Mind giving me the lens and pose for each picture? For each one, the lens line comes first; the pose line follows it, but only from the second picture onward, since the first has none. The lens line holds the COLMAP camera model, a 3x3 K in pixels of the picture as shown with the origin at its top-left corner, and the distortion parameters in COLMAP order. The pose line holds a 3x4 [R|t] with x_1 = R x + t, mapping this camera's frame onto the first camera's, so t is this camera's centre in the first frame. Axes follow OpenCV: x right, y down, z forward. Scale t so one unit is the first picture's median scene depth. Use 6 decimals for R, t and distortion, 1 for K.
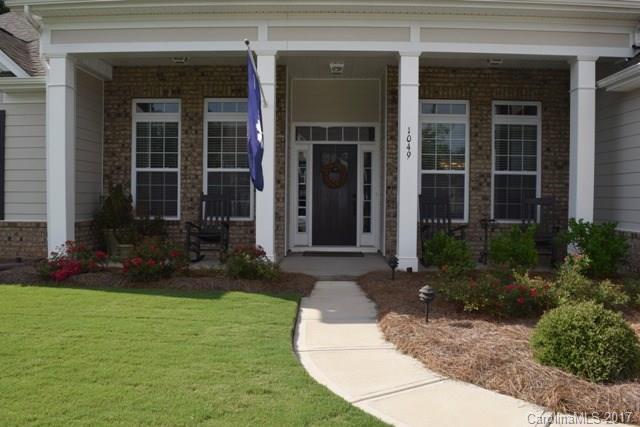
lens RADIAL K [[500.1, 0, 320.0], [0, 500.1, 213.5], [0, 0, 1]] dist [-0.088722, 0.006948]
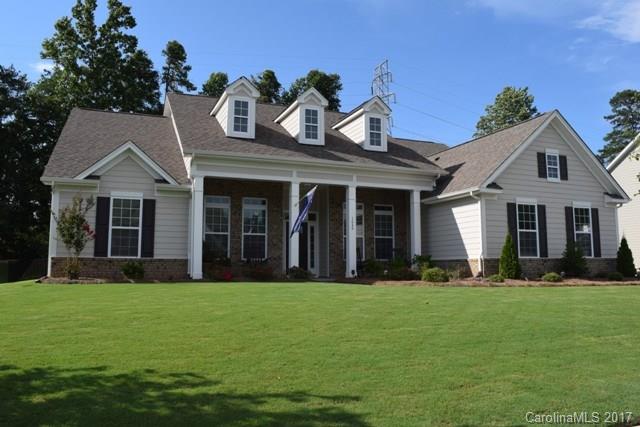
lens RADIAL K [[500.1, 0, 320.0], [0, 500.1, 213.5], [0, 0, 1]] dist [-0.088722, 0.006948]
pose [[0.919816, 0.031612, 0.391074, -0.858614], [0.023795, 0.990419, -0.136026, 0.125943], [-0.391627, 0.134424, 0.910252, -1.067556]]
